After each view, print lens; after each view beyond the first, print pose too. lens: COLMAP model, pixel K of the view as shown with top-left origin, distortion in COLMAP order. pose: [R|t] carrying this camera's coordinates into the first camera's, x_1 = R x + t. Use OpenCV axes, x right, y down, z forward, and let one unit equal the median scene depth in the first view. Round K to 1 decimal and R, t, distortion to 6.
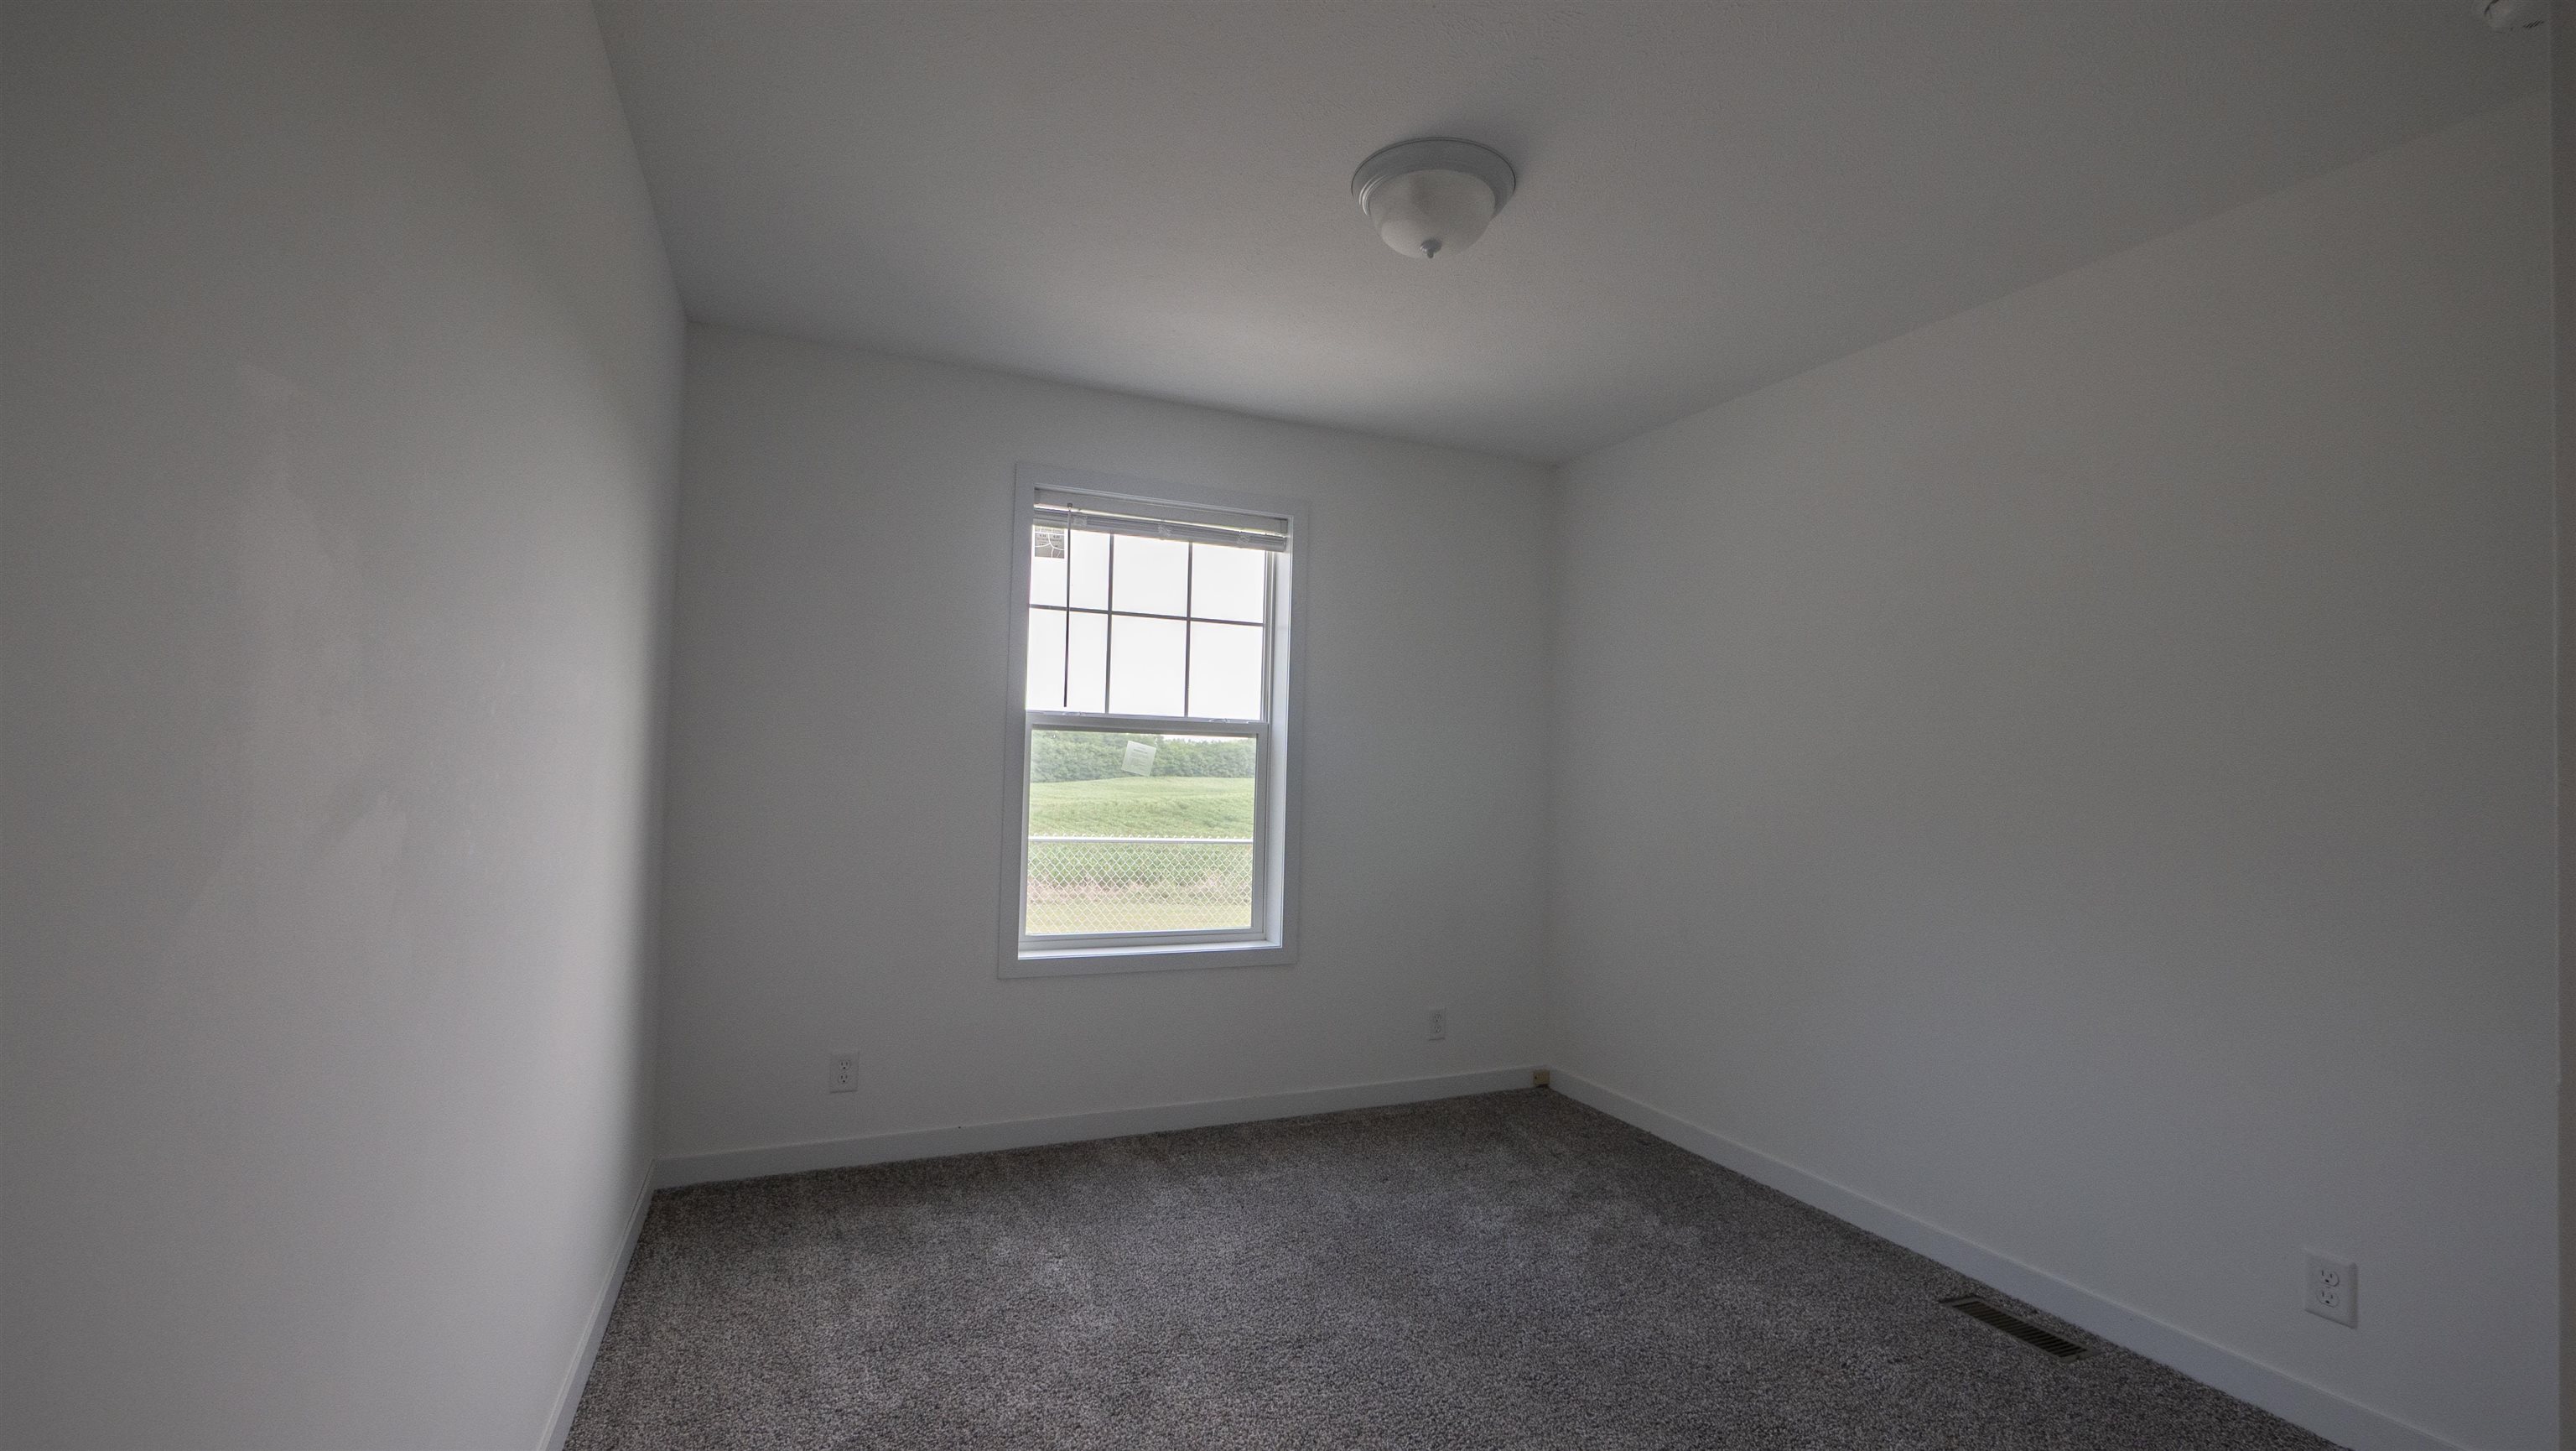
lens RADIAL K [[1089.5, 0, 1288.8], [0, 1089.5, 741.3], [0, 0, 1]] dist [0.000935, -0.000130]
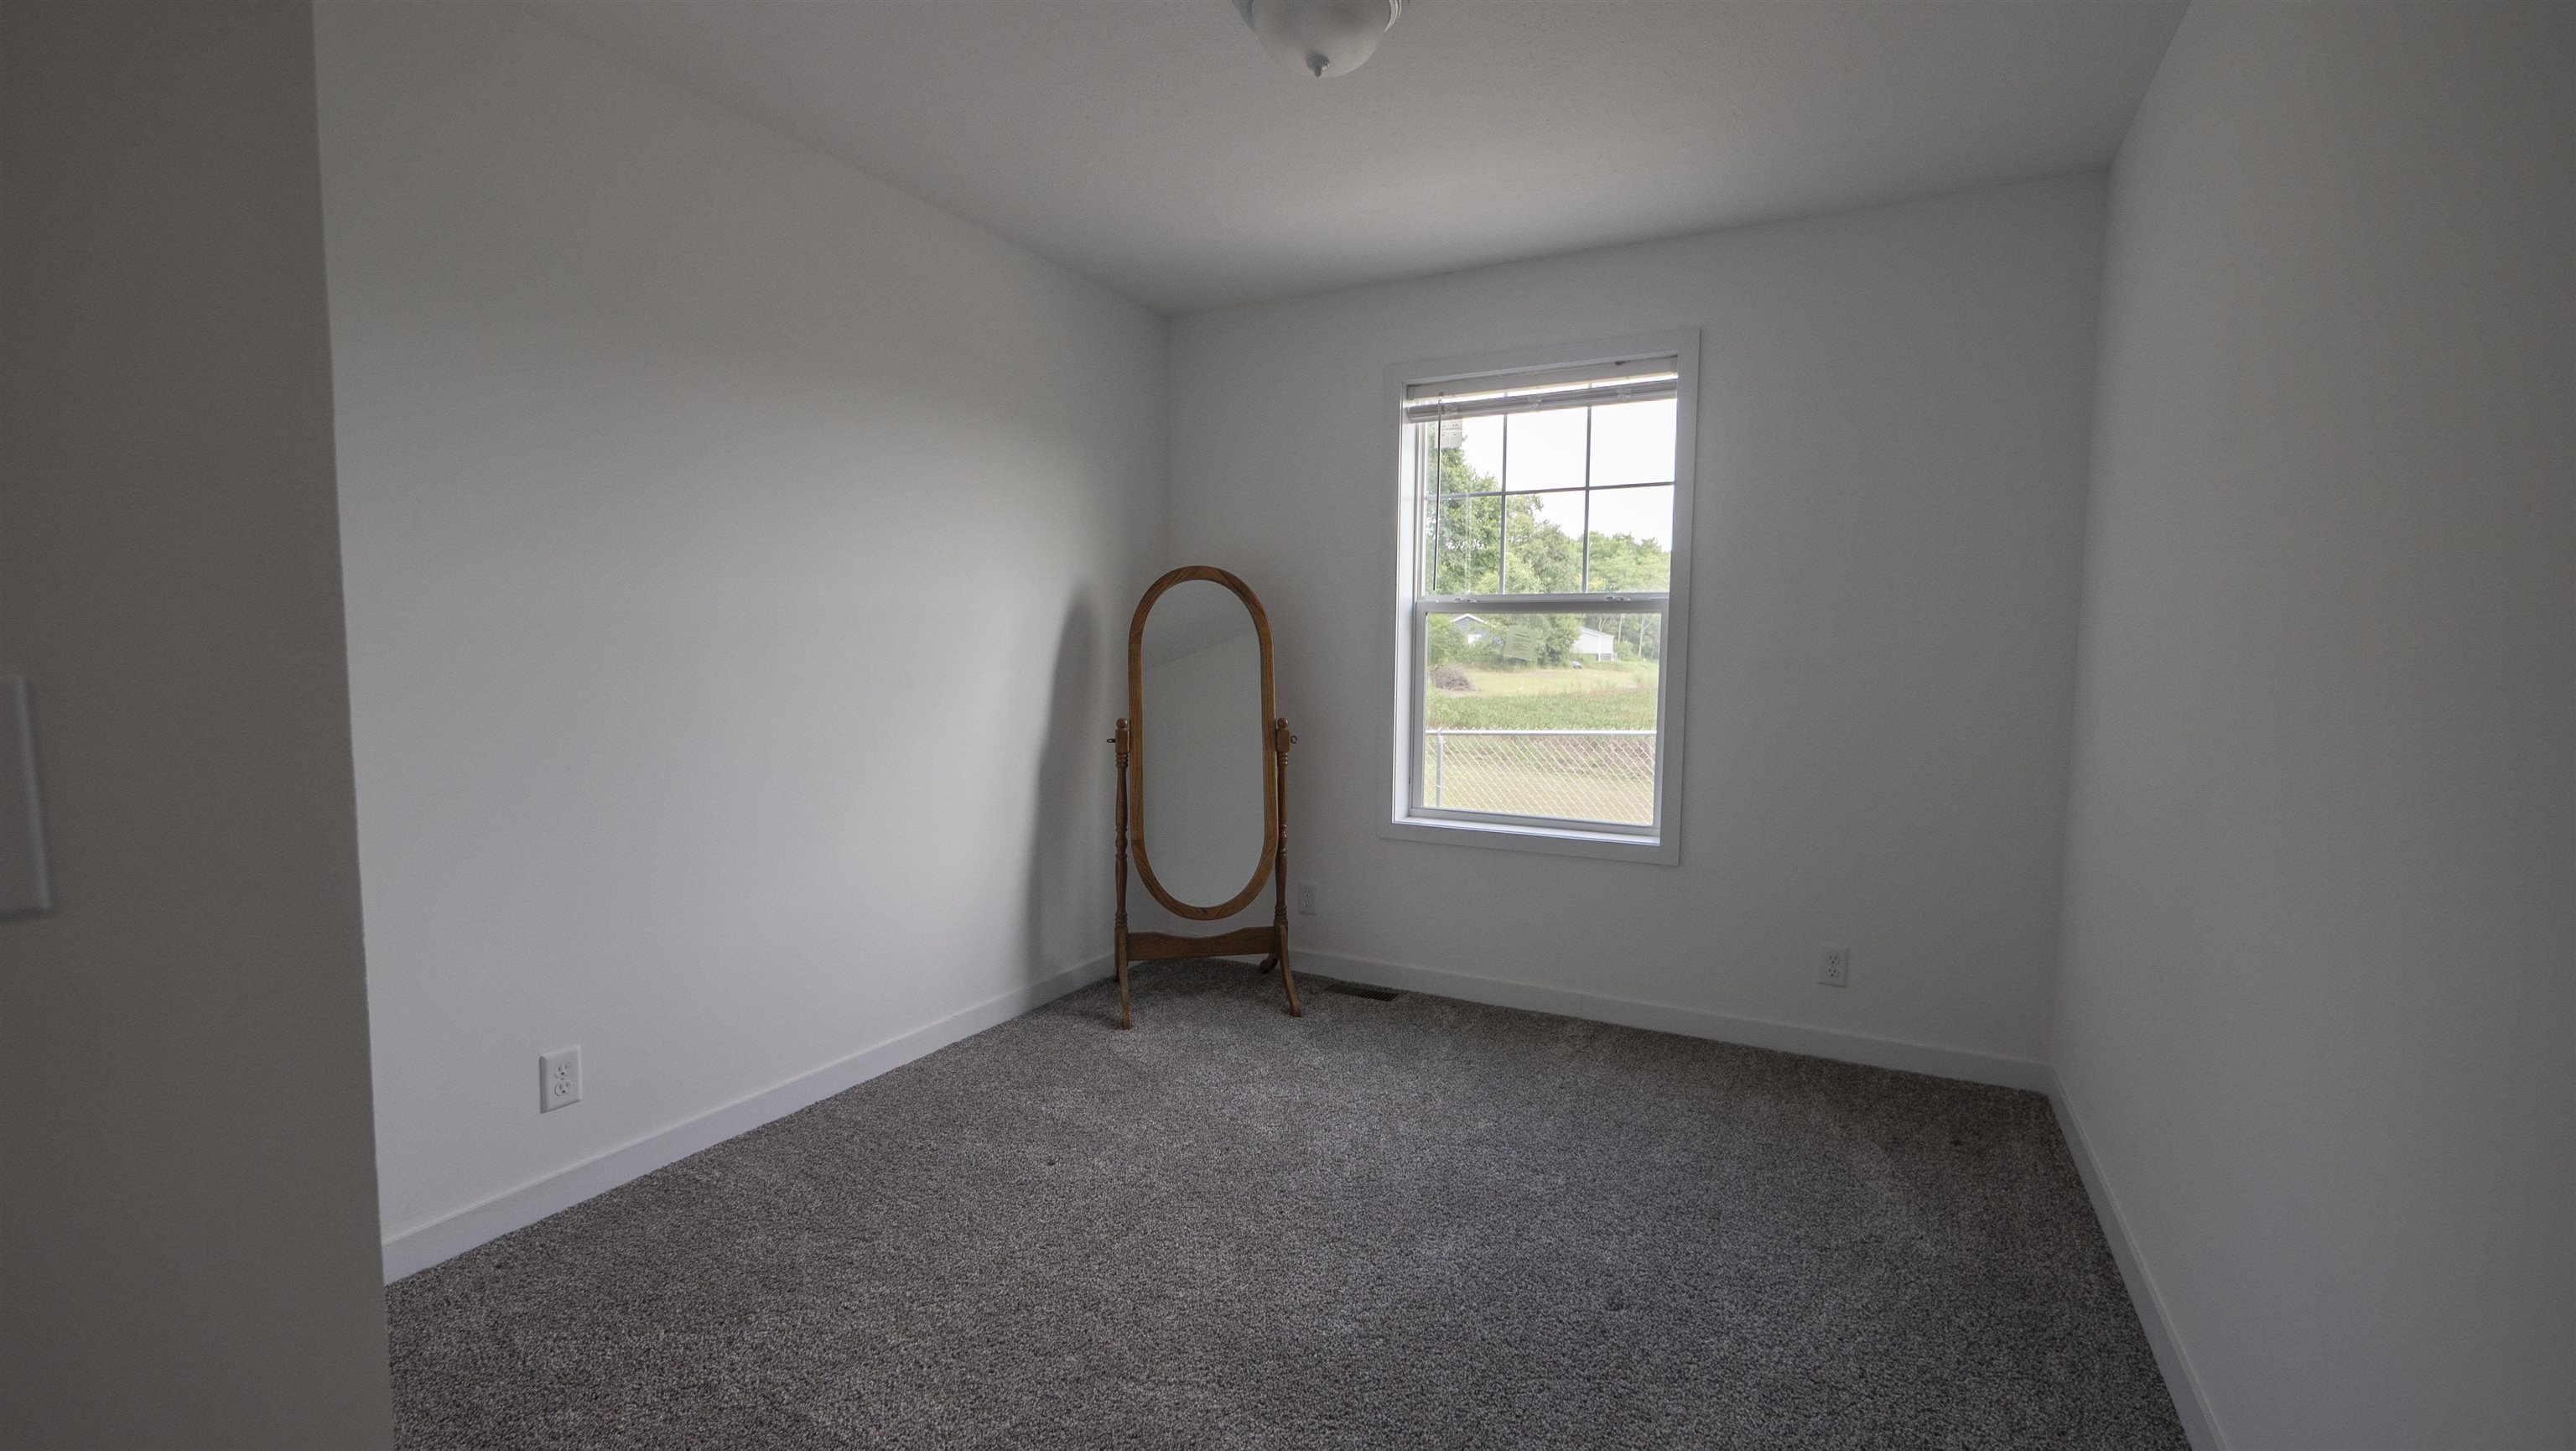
lens RADIAL K [[1089.5, 0, 1296.1], [0, 1089.5, 730.3], [0, 0, 1]] dist [0.000935, -0.000130]
pose [[0.636756, 0.044296, -0.769792, 0.503075], [0.025955, 0.996551, 0.078814, 0.014329], [0.770628, -0.070165, 0.633411, 0.211094]]
